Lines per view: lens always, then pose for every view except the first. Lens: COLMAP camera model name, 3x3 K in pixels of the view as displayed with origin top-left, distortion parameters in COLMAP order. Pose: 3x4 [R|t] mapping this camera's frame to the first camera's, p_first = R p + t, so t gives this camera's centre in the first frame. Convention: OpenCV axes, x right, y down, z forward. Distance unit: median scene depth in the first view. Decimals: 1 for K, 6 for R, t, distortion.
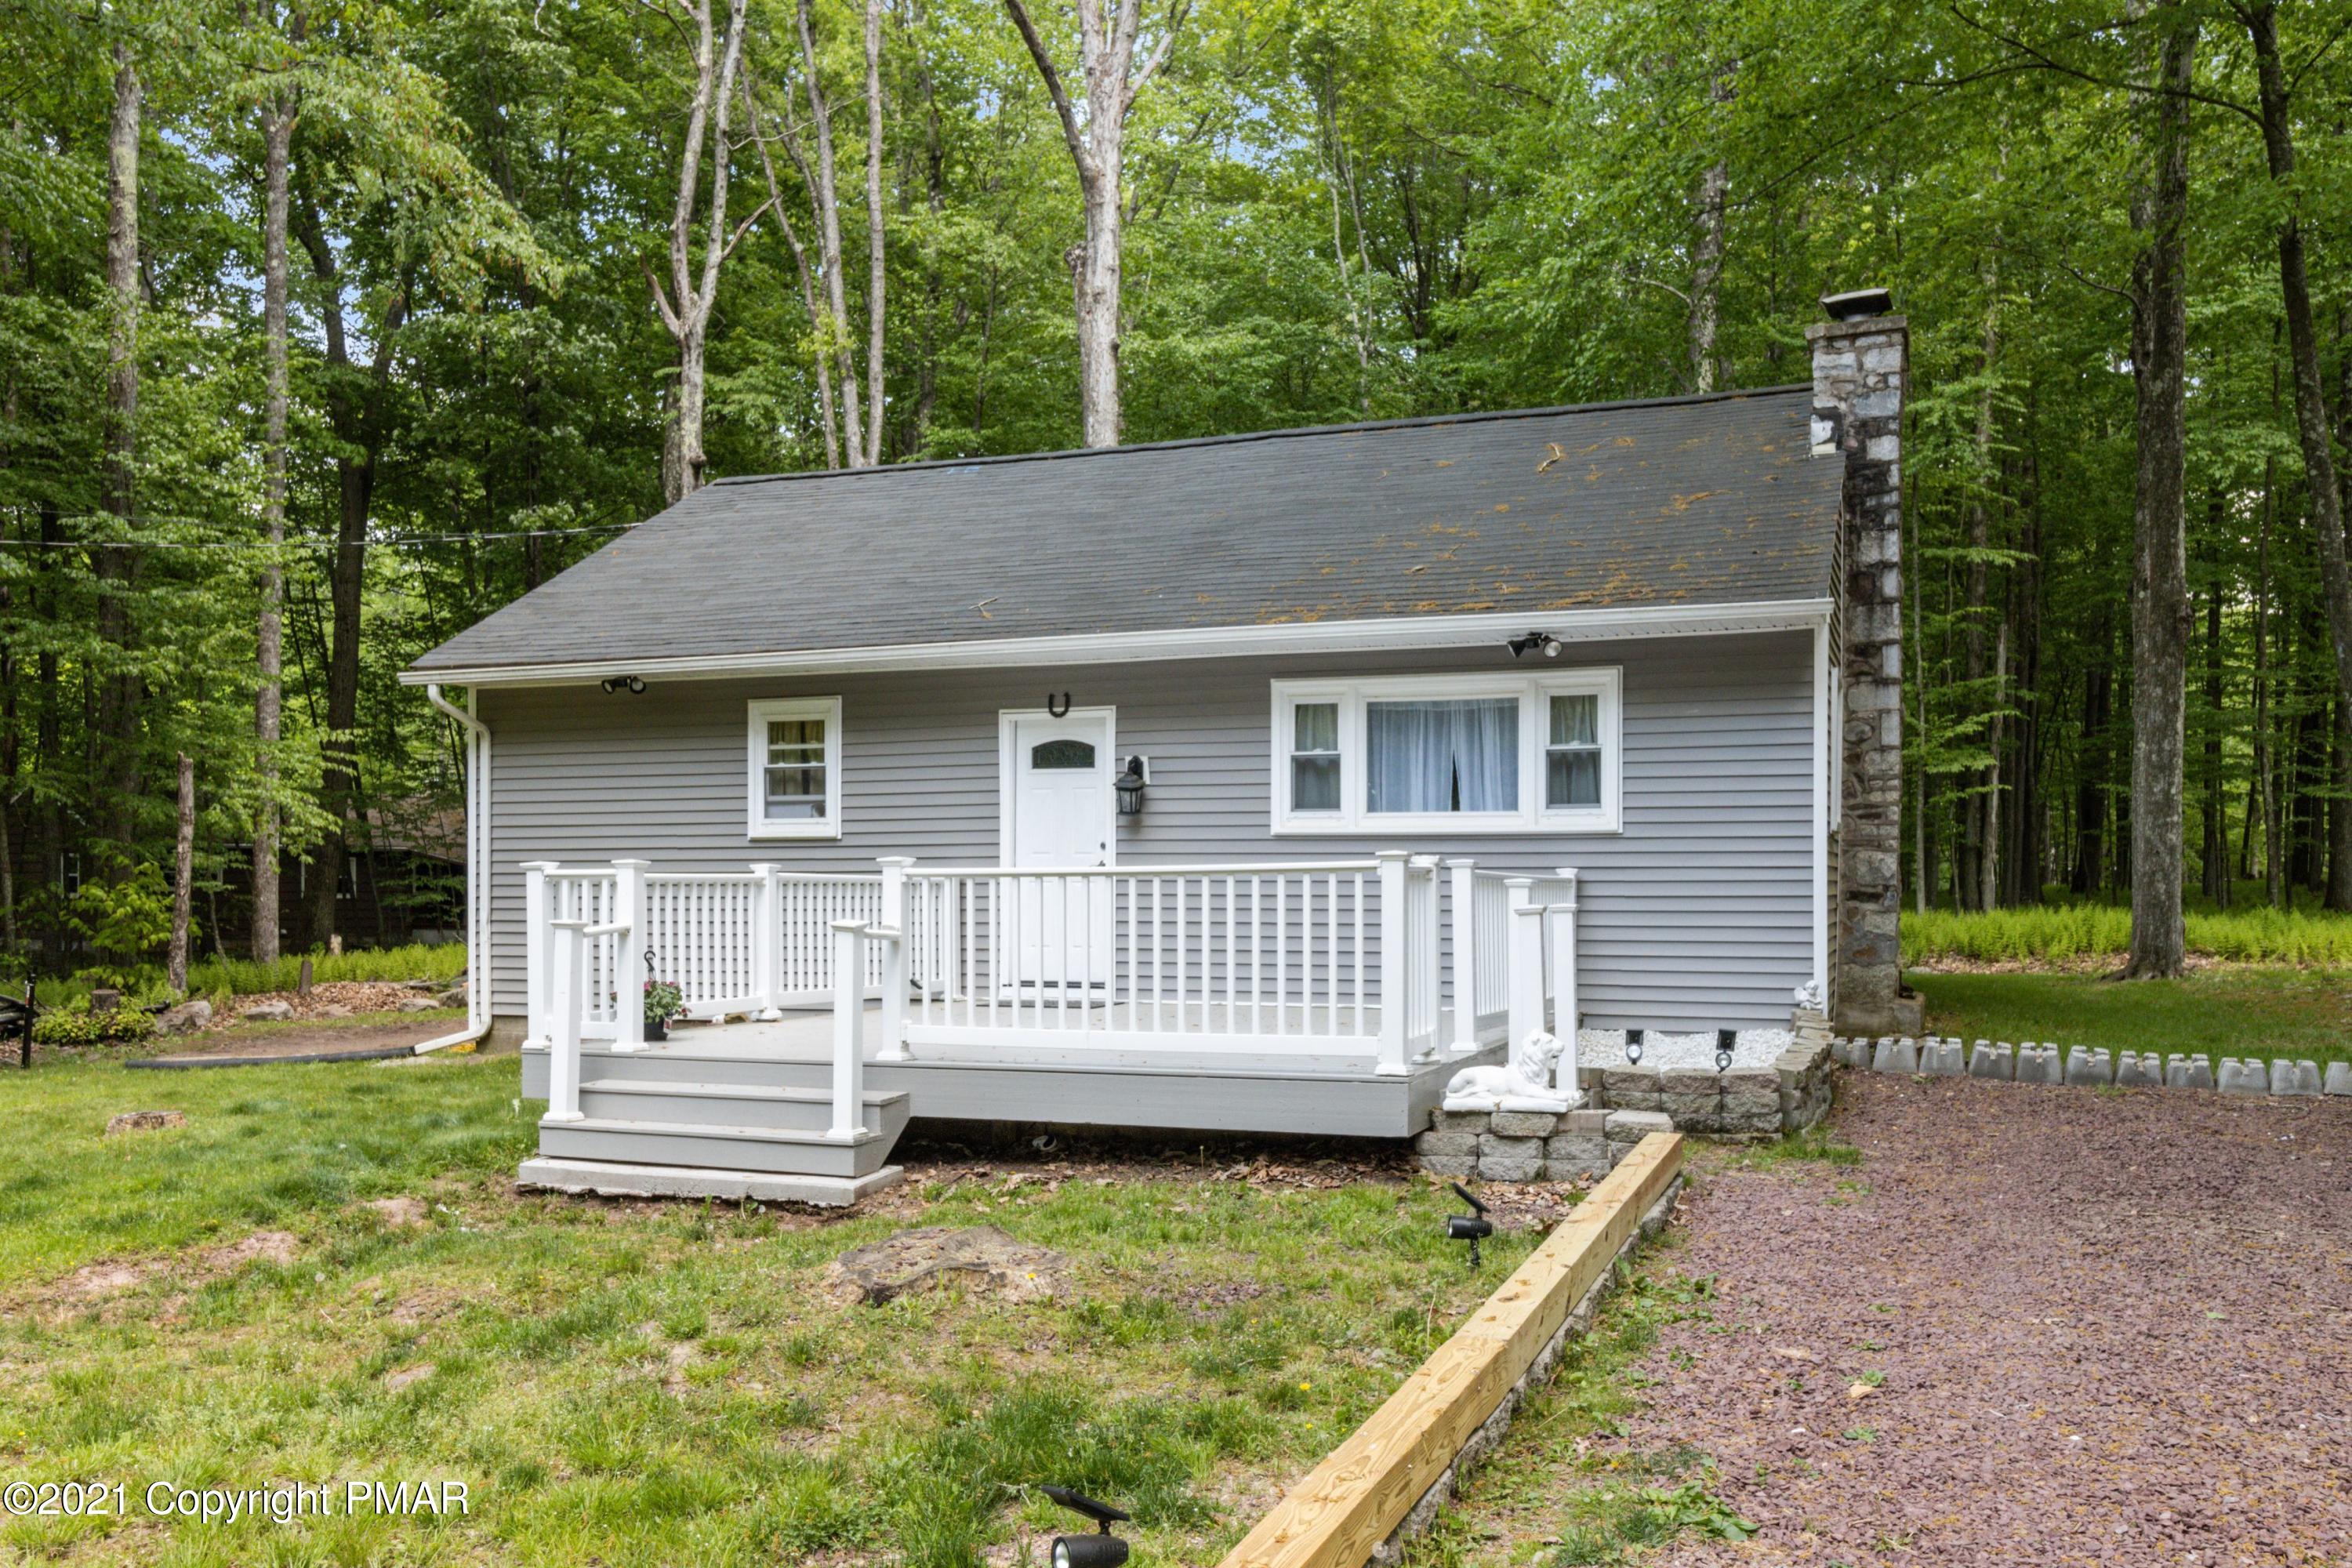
lens RADIAL K [[1858.7, 0, 1171.3], [0, 1858.7, 792.5], [0, 0, 1]] dist [0.009294, 0.002091]
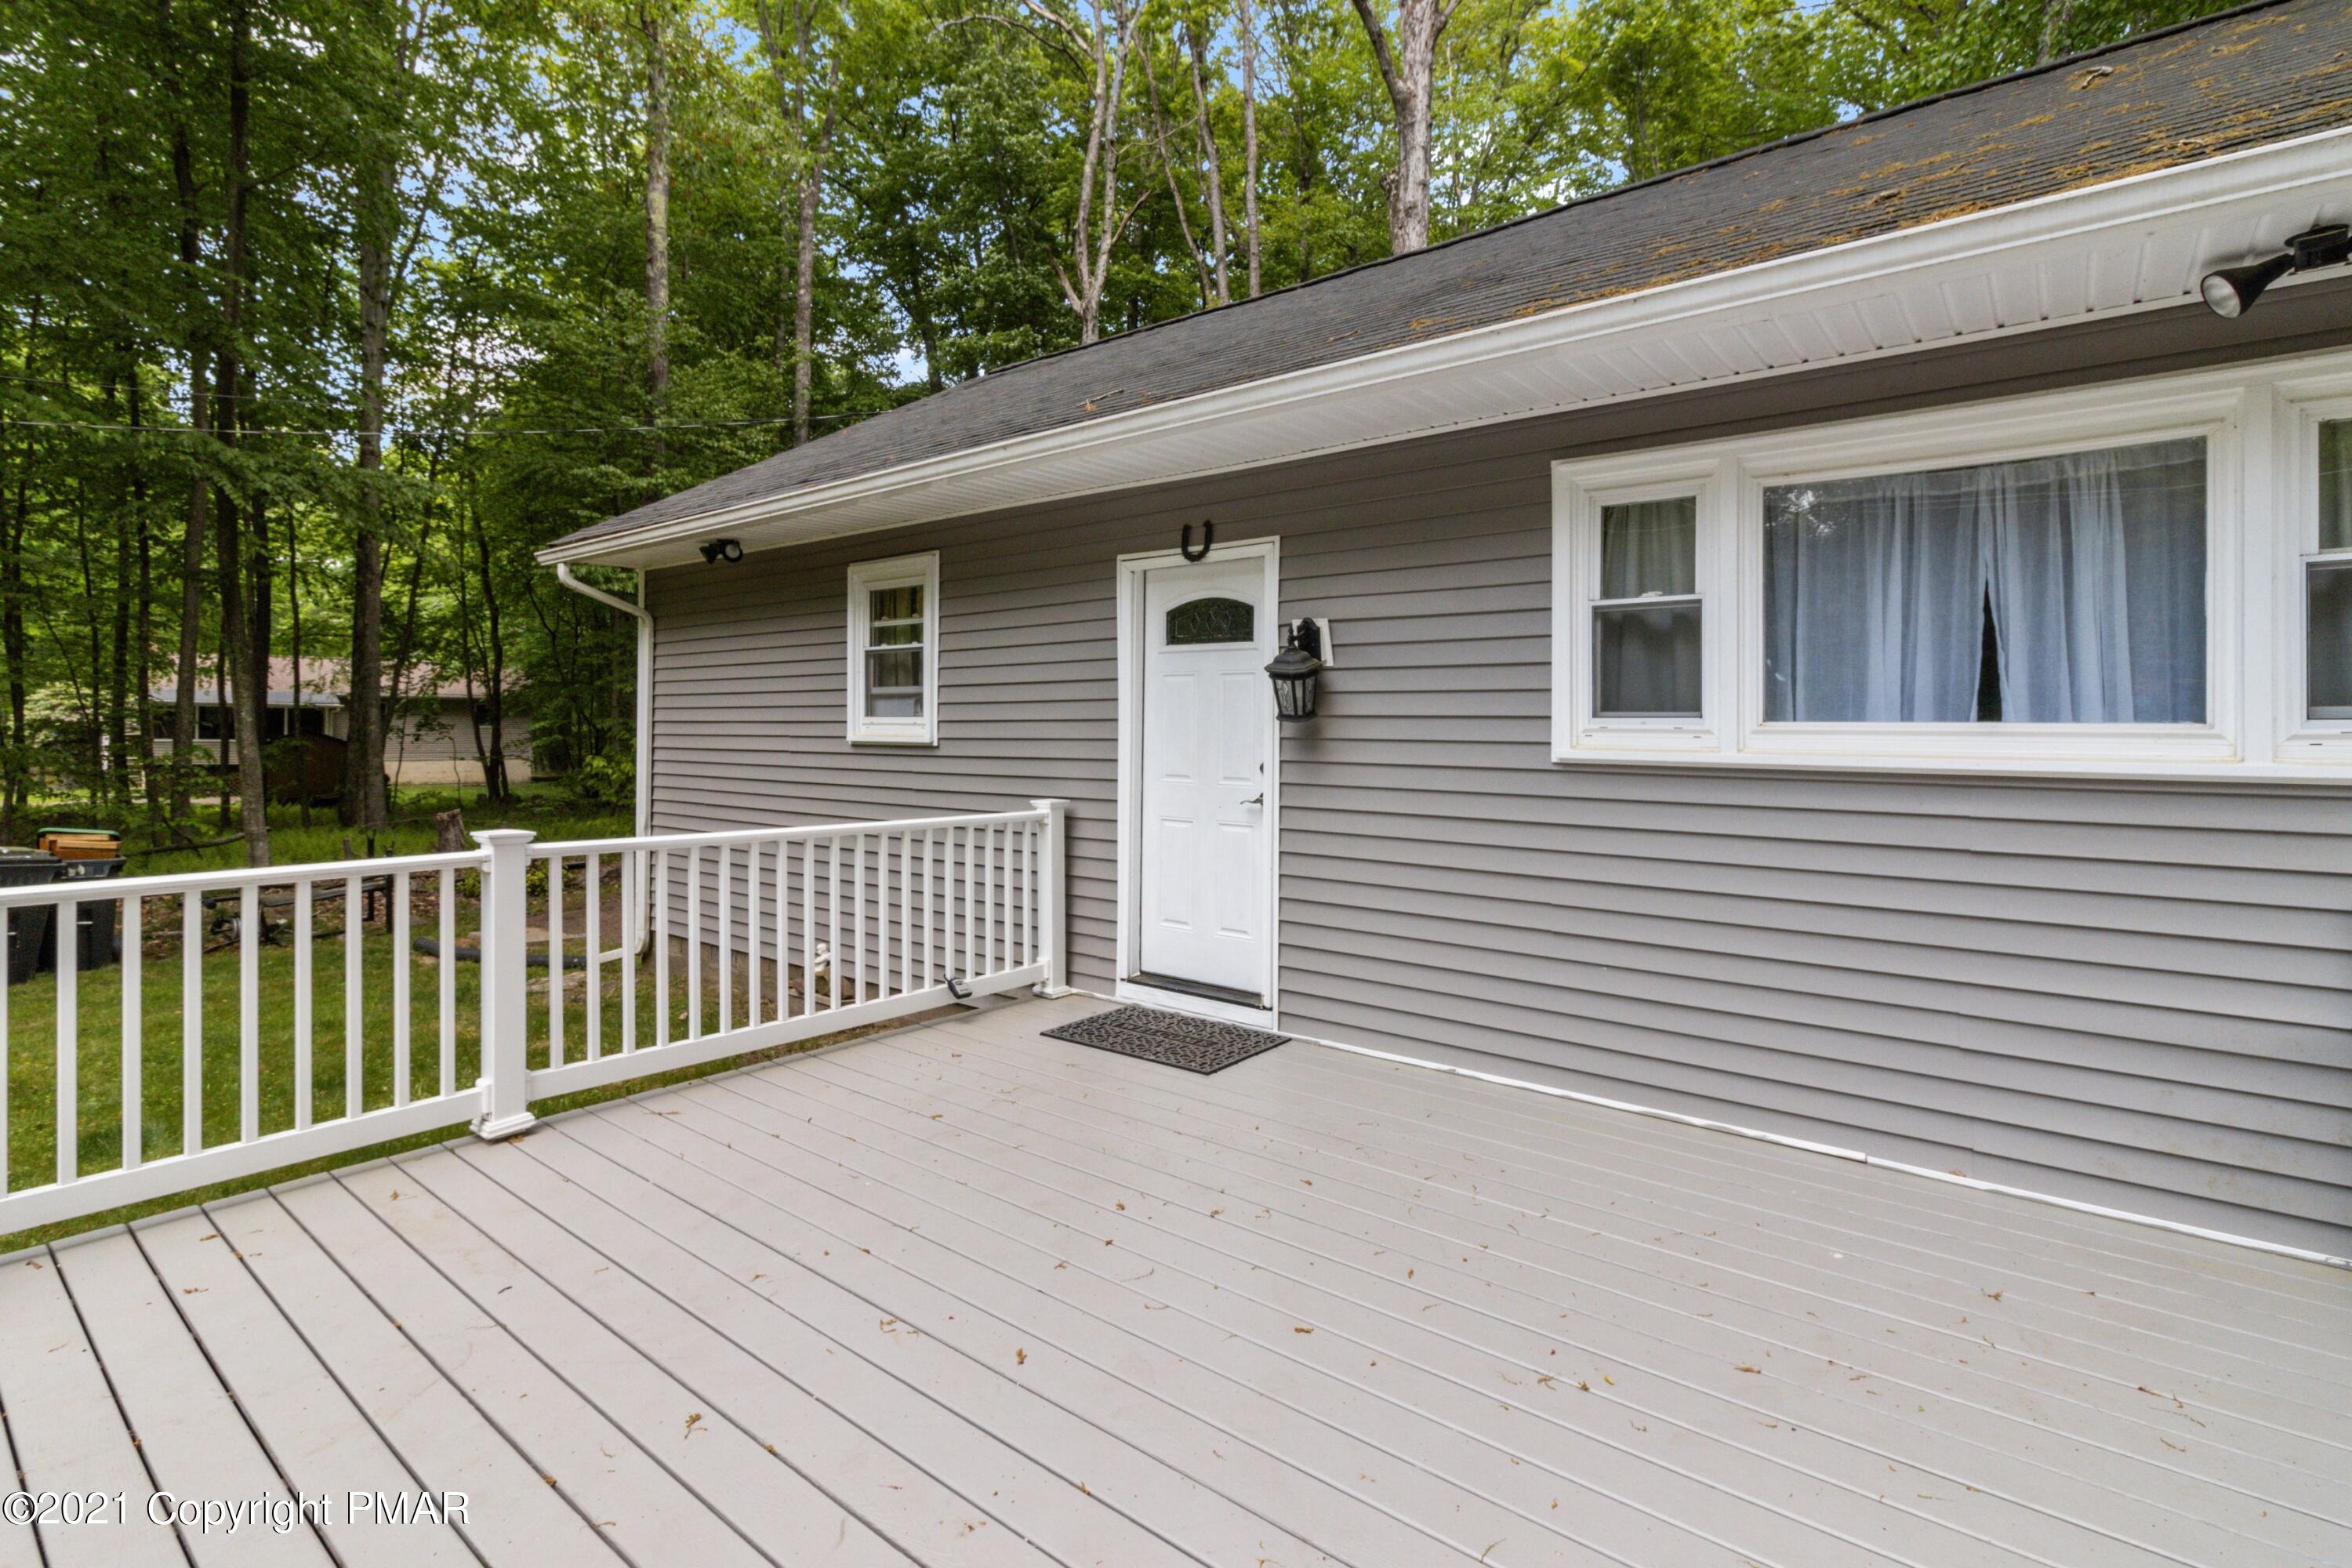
lens RADIAL K [[1096.0, 0, 1166.3], [0, 1096.0, 704.3], [0, 0, 1]] dist [0.001260, 0.000222]
pose [[0.950048, -0.000784, -0.312103, 0.044952], [0.010023, 0.999558, 0.028000, -0.002760], [0.311943, -0.029730, 0.949636, 0.646344]]
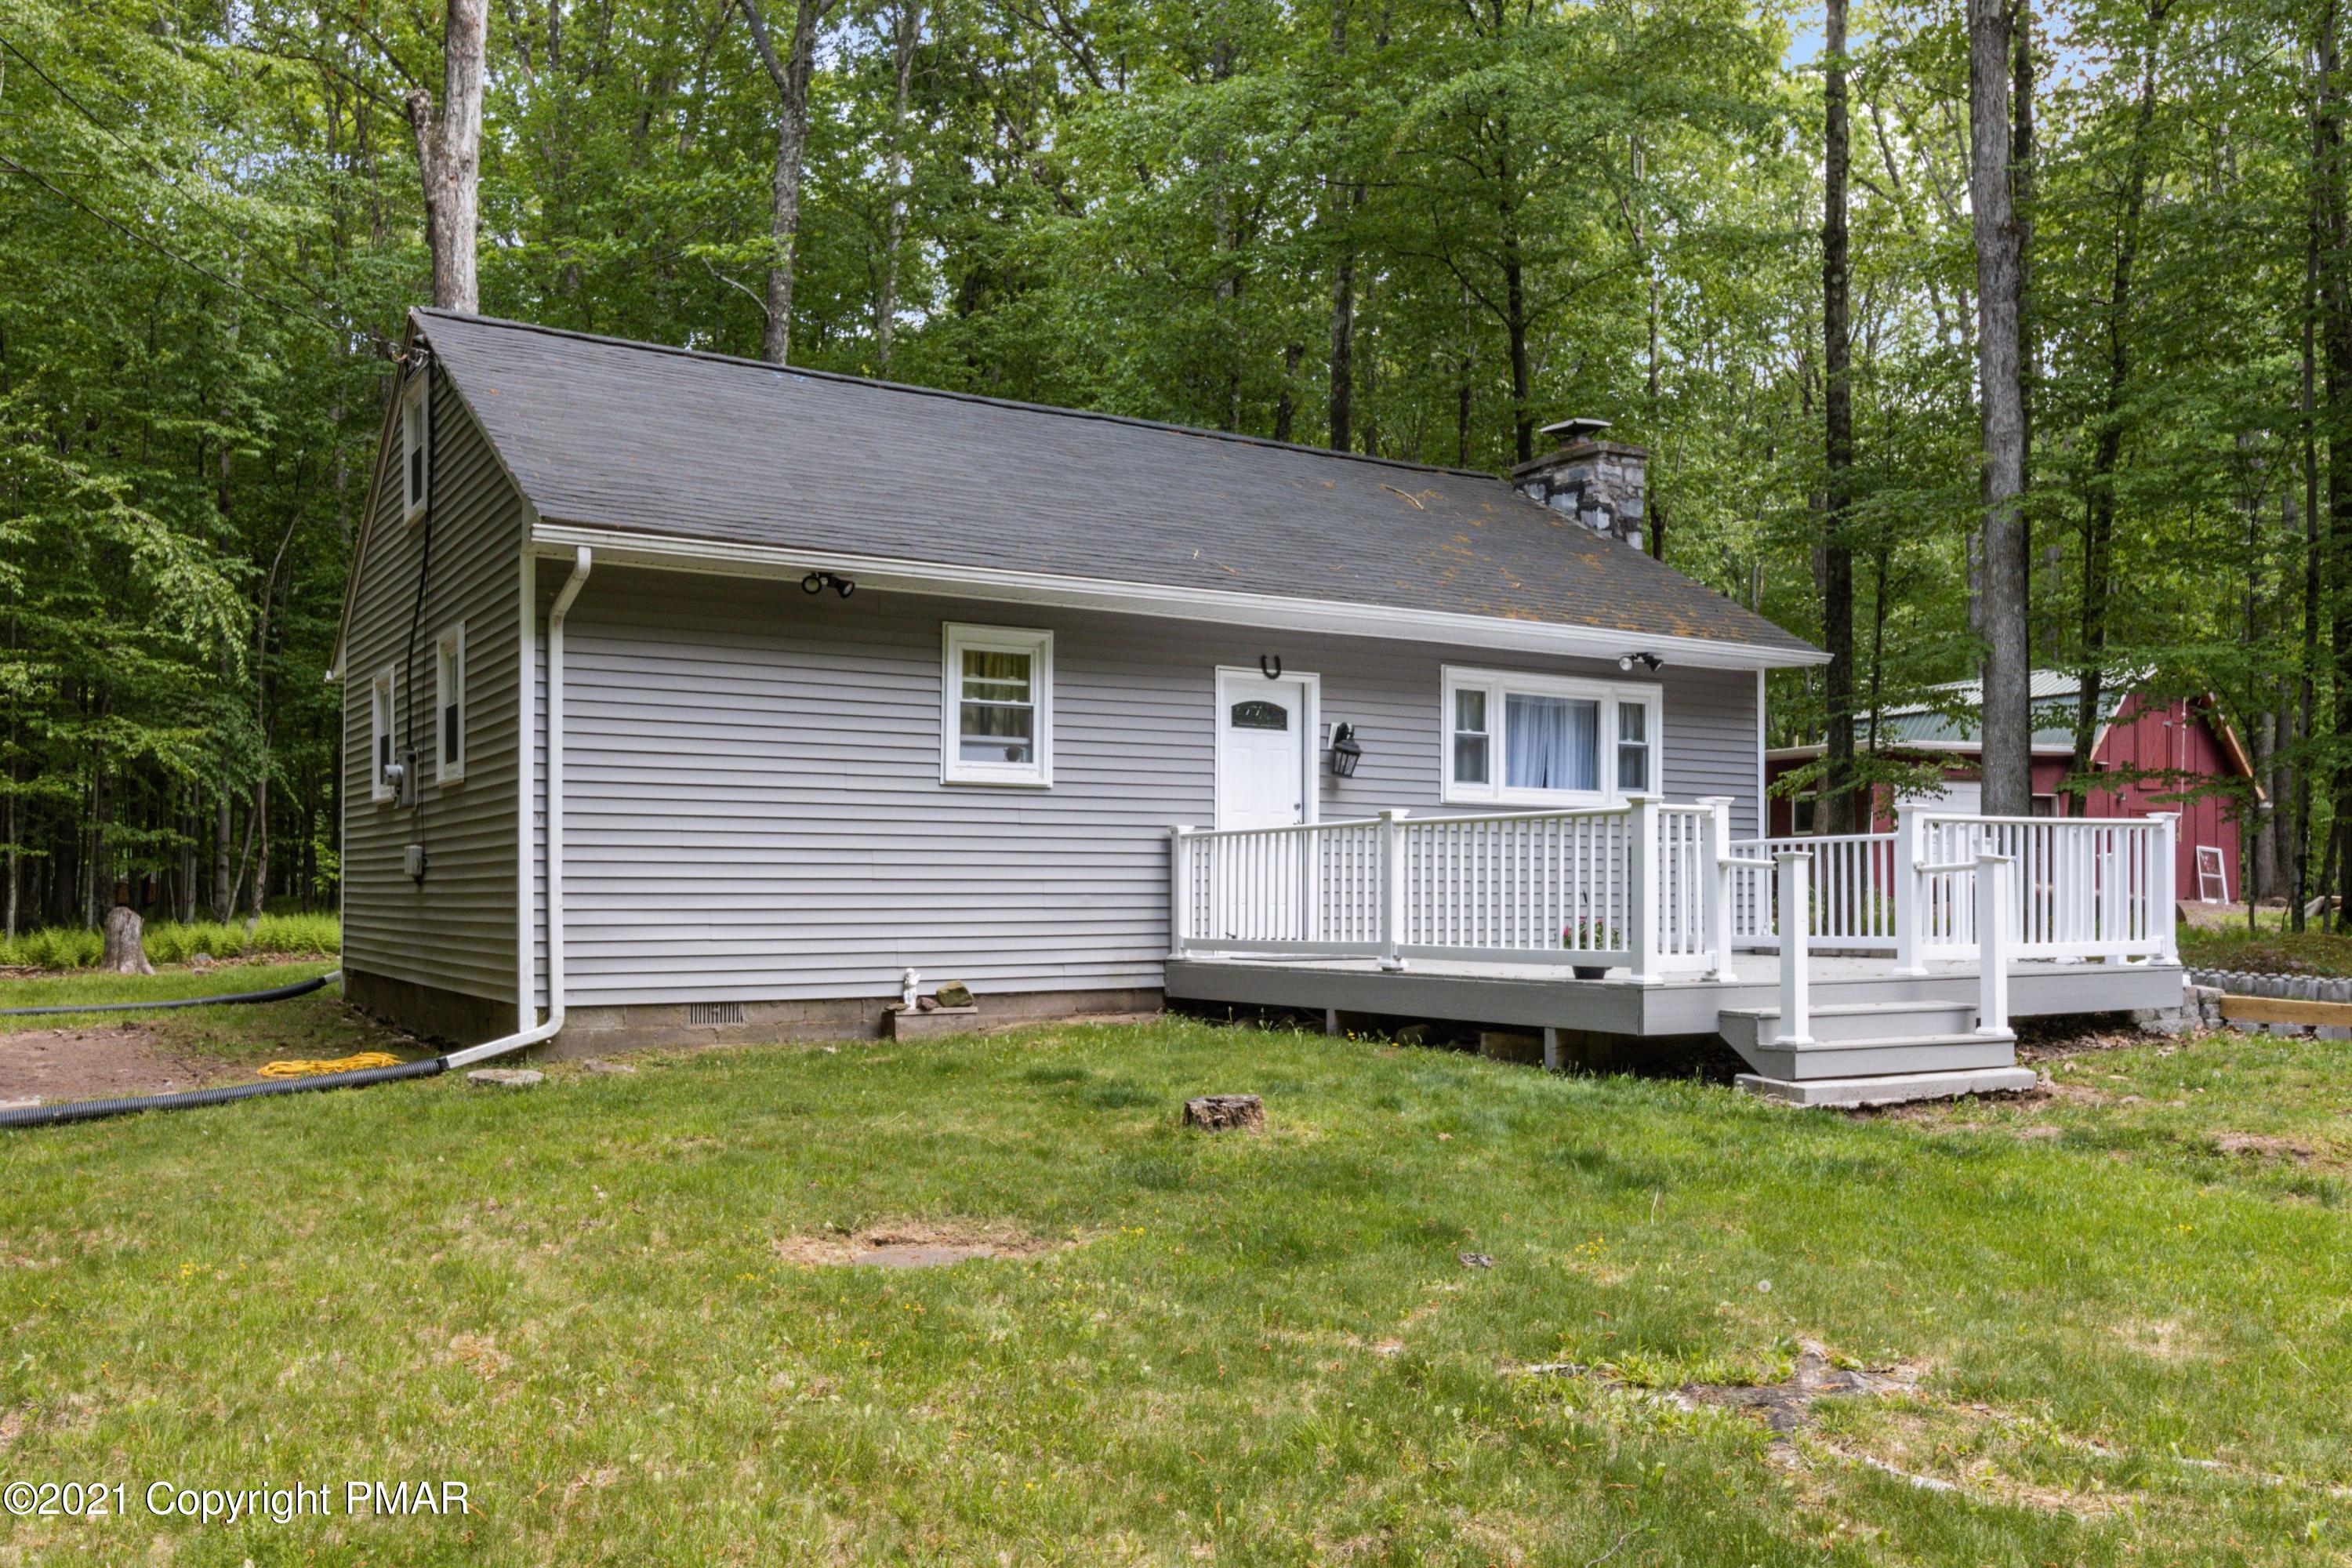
lens RADIAL K [[1858.7, 0, 1174.6], [0, 1858.7, 790.7], [0, 0, 1]] dist [0.009294, 0.002091]
pose [[0.613491, 0.045691, 0.788379, -0.896010], [-0.043043, 0.998775, -0.024390, 0.048026], [-0.788528, -0.018971, 0.614706, 0.413865]]
